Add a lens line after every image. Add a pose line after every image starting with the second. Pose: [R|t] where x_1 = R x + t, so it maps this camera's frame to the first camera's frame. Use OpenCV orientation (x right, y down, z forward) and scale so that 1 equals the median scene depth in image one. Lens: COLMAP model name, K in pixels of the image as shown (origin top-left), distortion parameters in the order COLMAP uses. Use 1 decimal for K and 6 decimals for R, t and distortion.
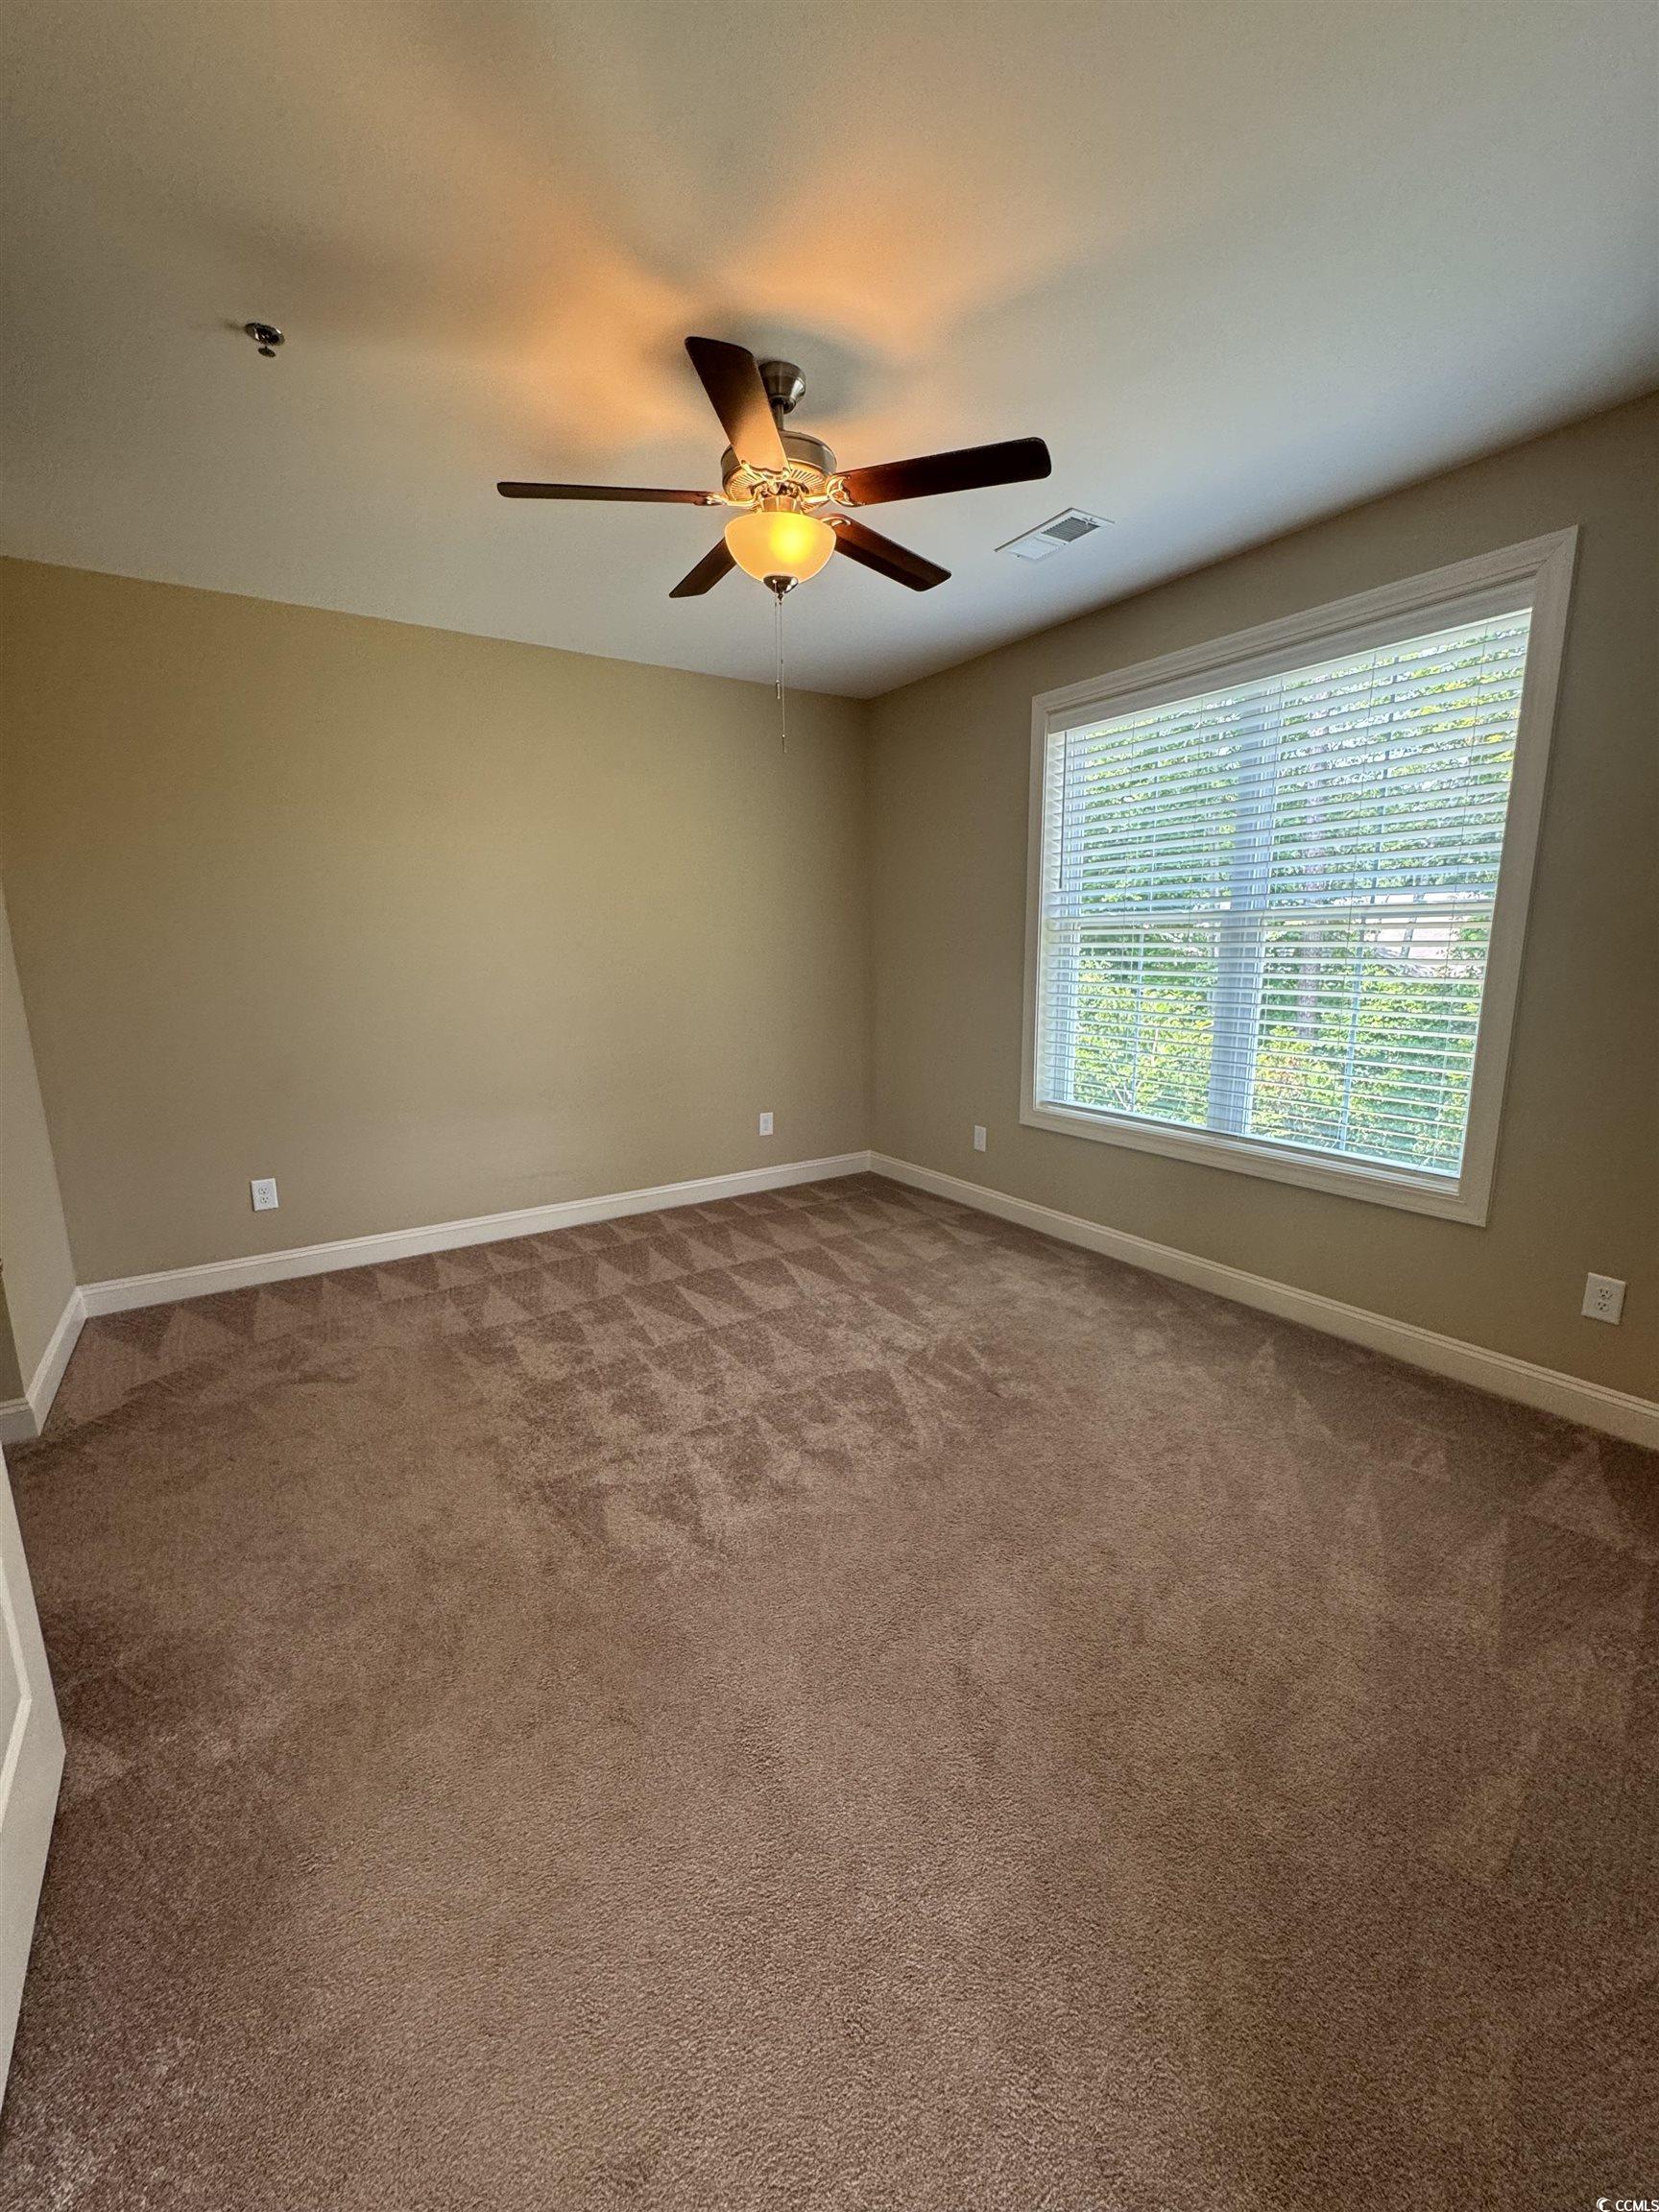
lens RADIAL K [[882.3, 0, 829.6], [0, 882.3, 1113.3], [0, 0, 1]] dist [-0.002309, -0.000184]
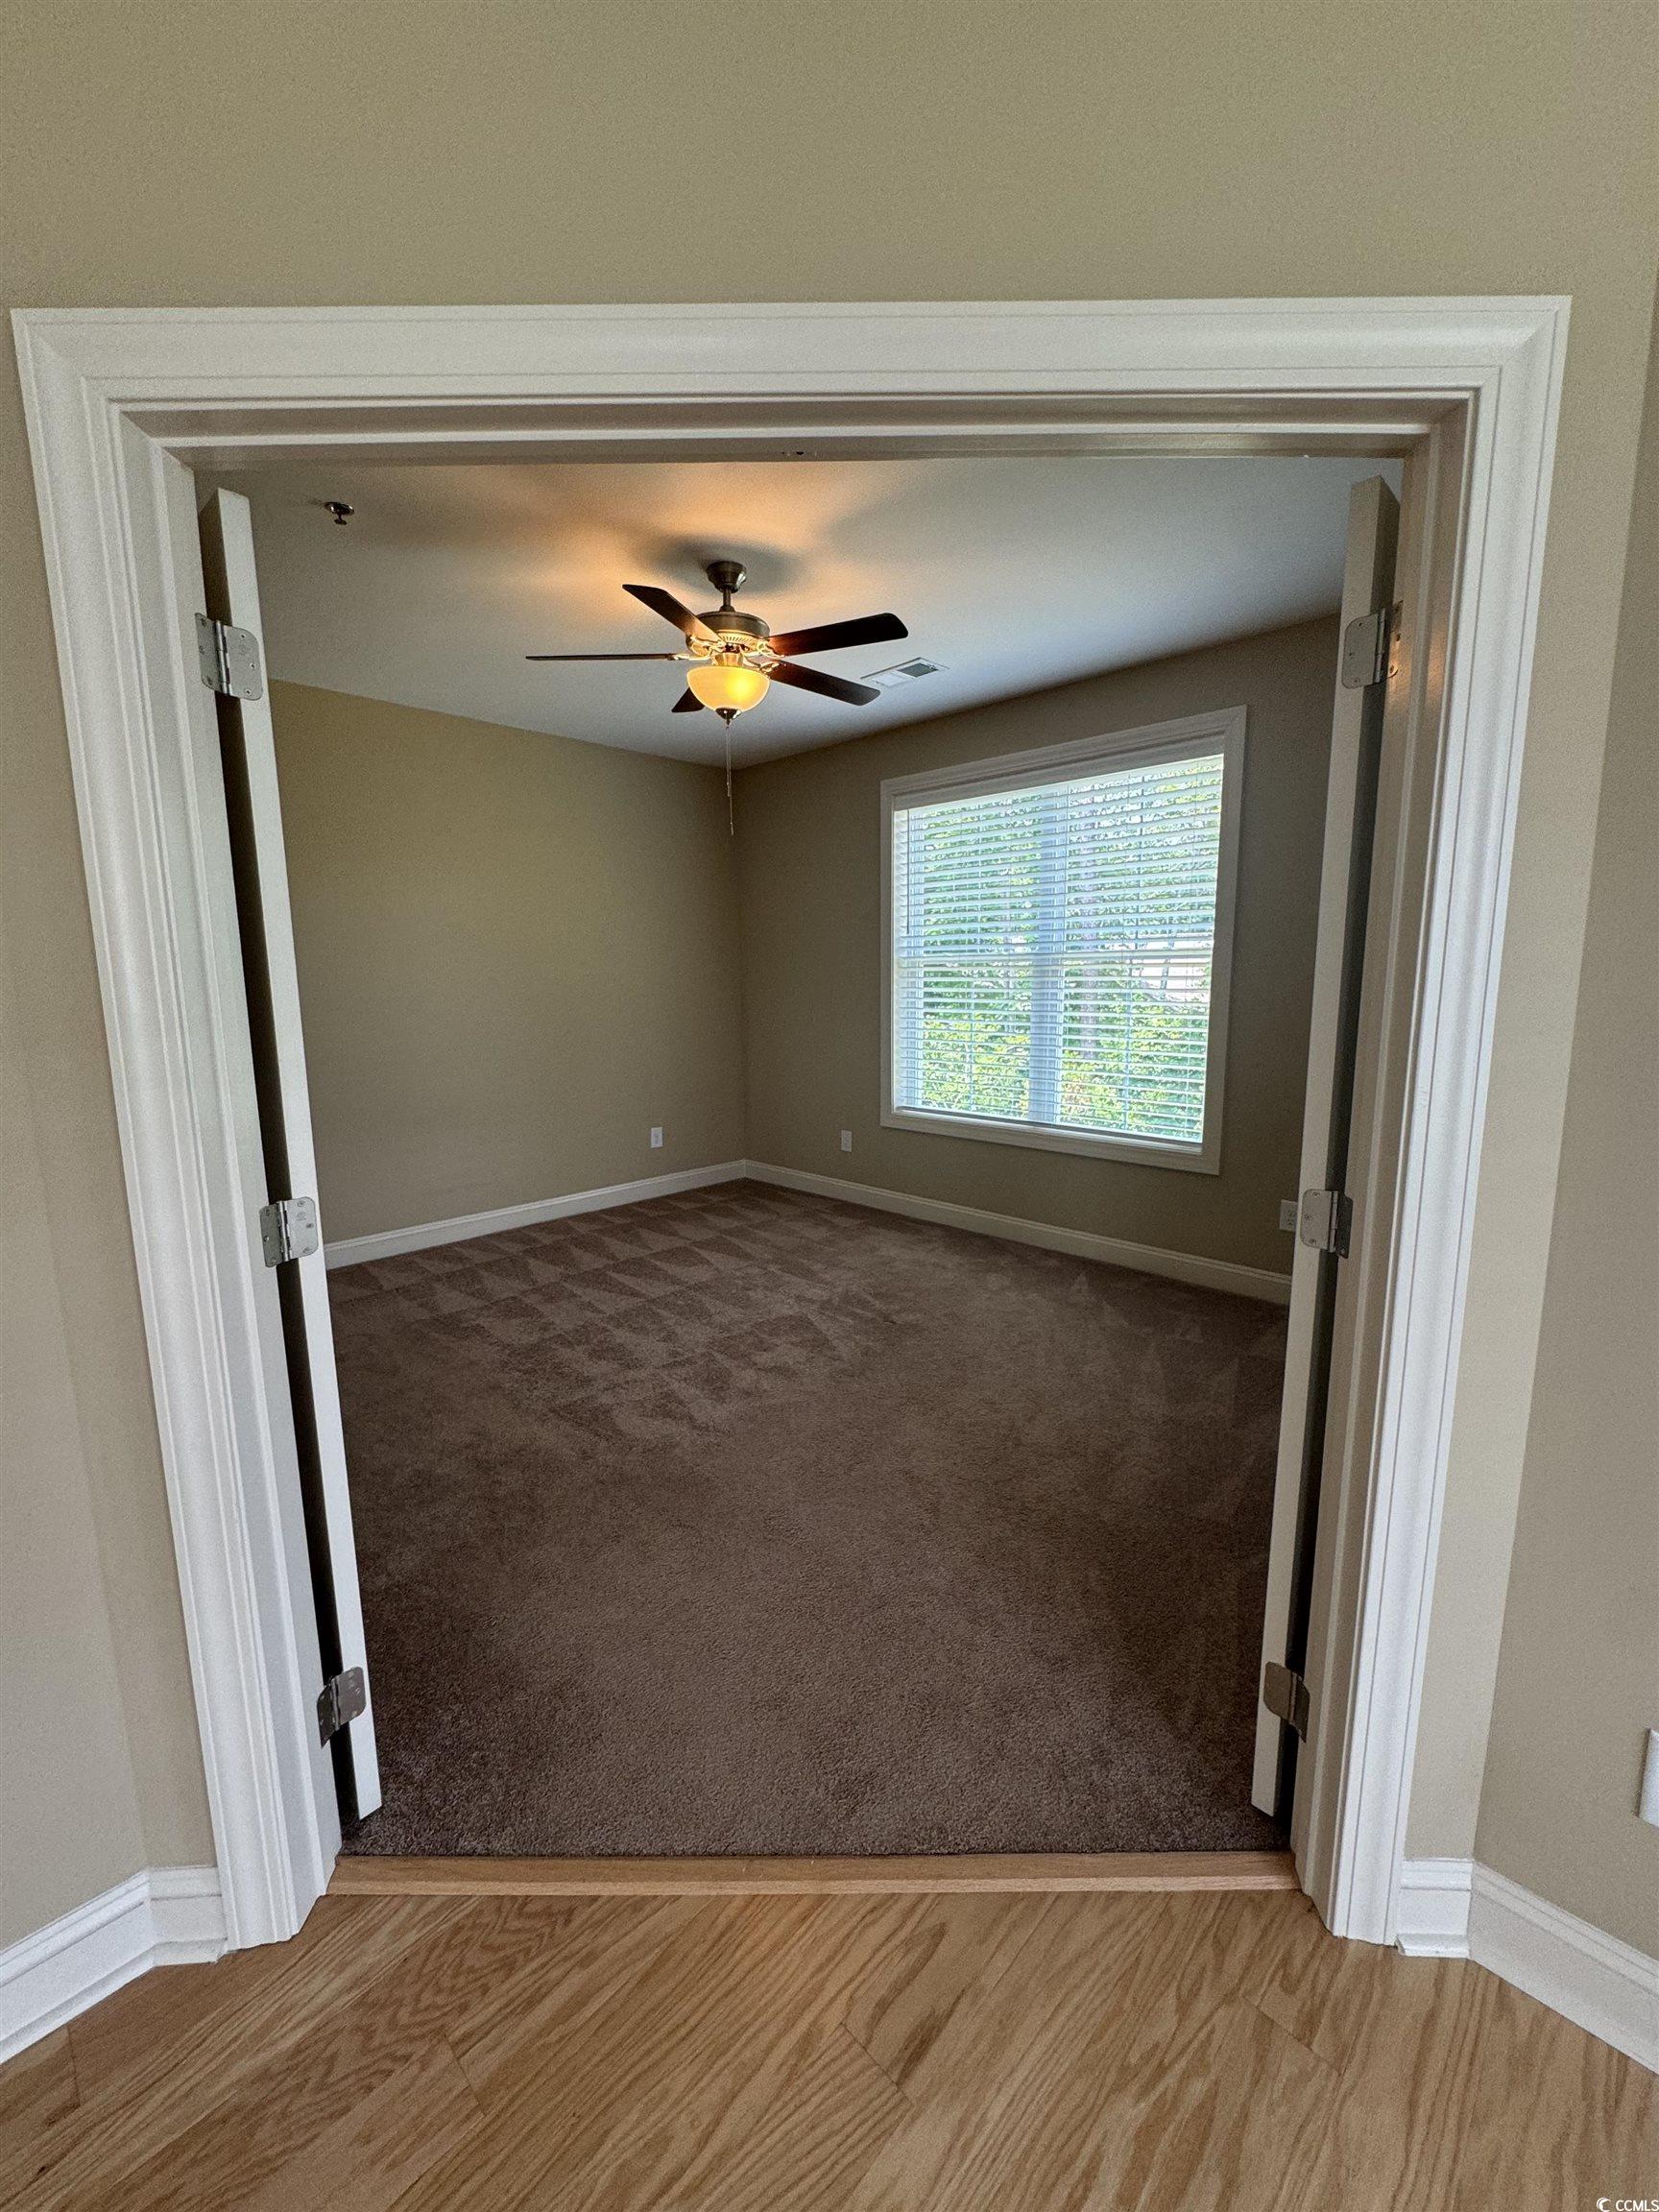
lens RADIAL K [[882.3, 0, 828.7], [0, 882.3, 1114.4], [0, 0, 1]] dist [-0.002309, -0.000184]
pose [[0.977955, -0.031074, 0.206489, -0.153137], [0.038766, 0.998693, -0.033310, 0.049888], [-0.205184, 0.040581, 0.977882, -0.249856]]
